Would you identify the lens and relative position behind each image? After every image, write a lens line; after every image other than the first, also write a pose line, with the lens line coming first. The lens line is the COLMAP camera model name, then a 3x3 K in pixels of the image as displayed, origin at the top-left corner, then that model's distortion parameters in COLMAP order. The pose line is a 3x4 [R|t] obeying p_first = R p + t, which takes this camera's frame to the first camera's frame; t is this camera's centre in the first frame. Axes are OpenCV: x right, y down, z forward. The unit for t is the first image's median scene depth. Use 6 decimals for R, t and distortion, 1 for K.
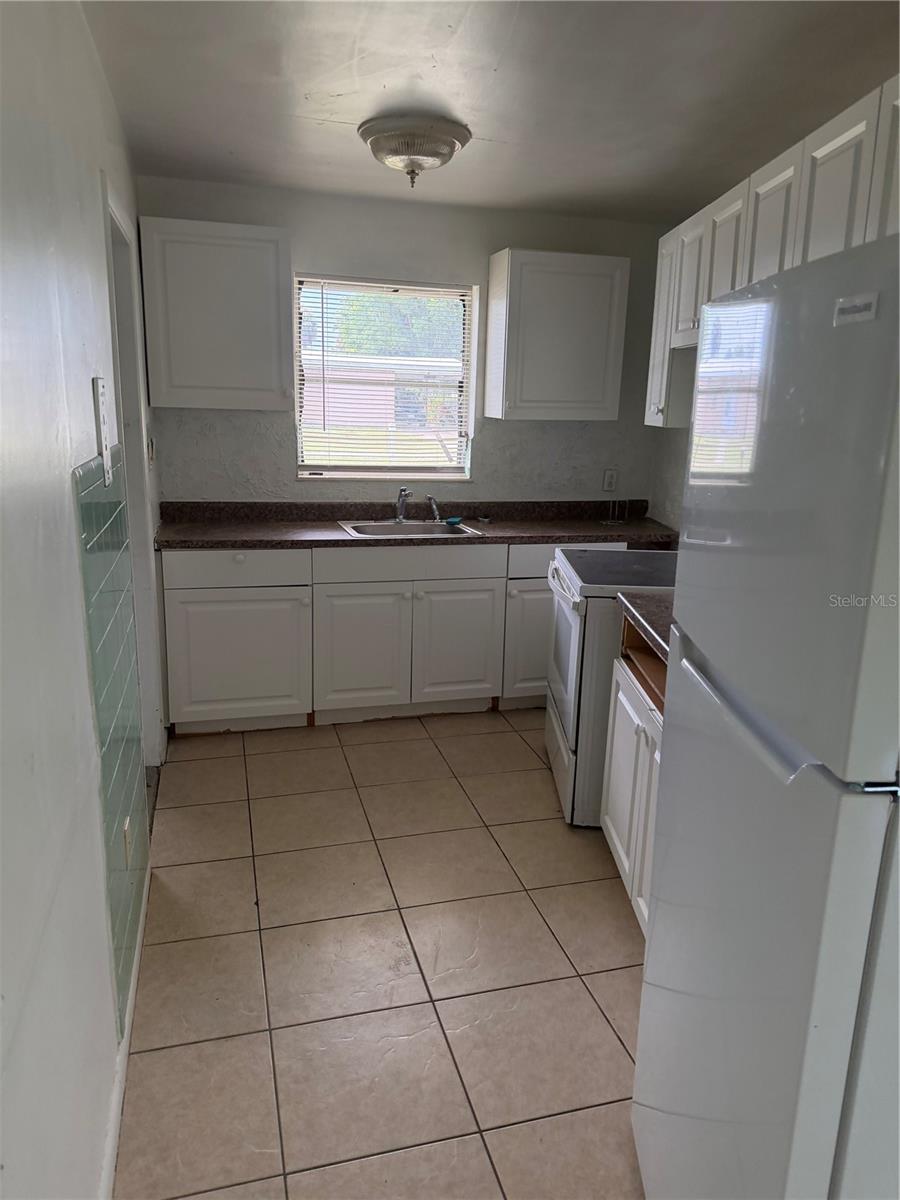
lens RADIAL K [[850.0, 0, 441.5], [0, 850.0, 602.6], [0, 0, 1]] dist [0.145835, -0.299636]
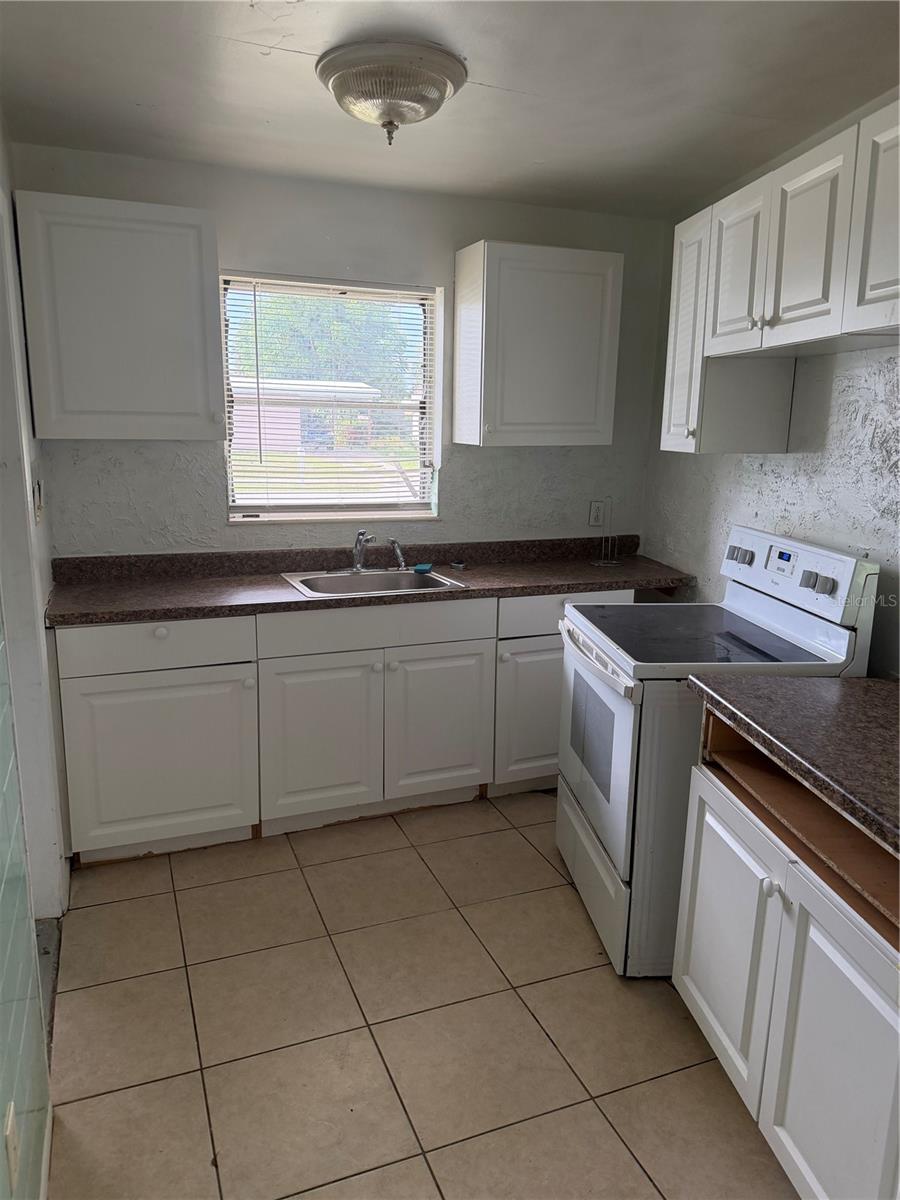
lens RADIAL K [[859.5, 0, 434.6], [0, 859.5, 599.3], [0, 0, 1]] dist [0.096436, -0.143761]
pose [[0.994655, -0.034722, 0.097243, -0.062314], [0.037671, 0.998879, -0.028666, -0.046462], [-0.096138, 0.032176, 0.994848, 0.191141]]
